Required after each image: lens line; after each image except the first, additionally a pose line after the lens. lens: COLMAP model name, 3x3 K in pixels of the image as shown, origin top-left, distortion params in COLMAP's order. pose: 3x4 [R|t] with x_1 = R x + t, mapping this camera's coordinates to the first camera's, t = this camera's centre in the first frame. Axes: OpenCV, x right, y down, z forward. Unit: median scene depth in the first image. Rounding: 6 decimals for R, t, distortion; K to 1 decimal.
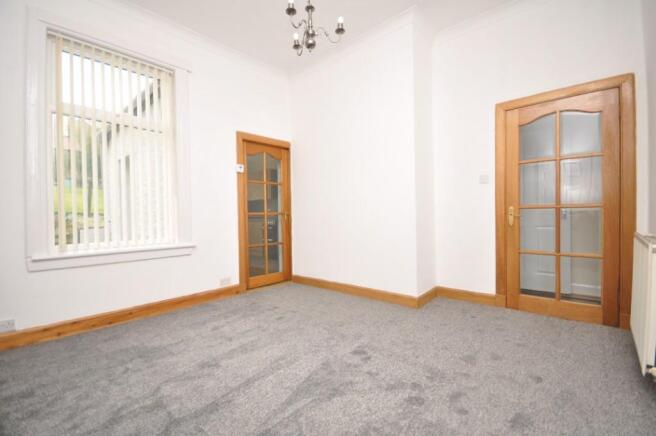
lens RADIAL K [[287.6, 0, 328.0], [0, 287.6, 218.0], [0, 0, 1]] dist [0.000876, -0.006294]
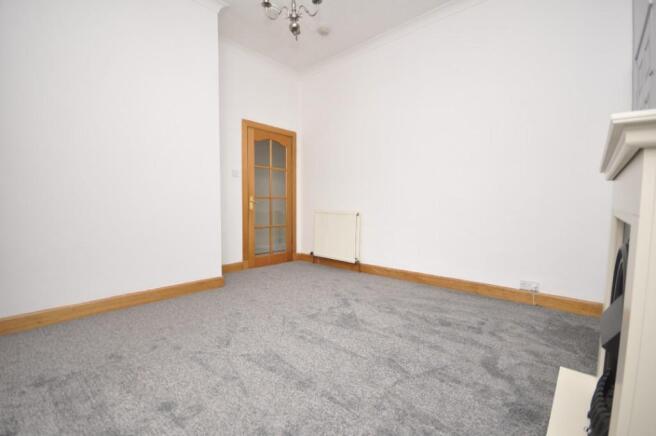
lens RADIAL K [[287.6, 0, 328.0], [0, 287.6, 218.0], [0, 0, 1]] dist [0.000876, -0.006294]
pose [[0.017948, -0.051590, 0.998507, -0.879332], [-0.009436, 0.998615, 0.051765, -0.011988], [-0.999794, -0.010351, 0.017436, 0.646475]]
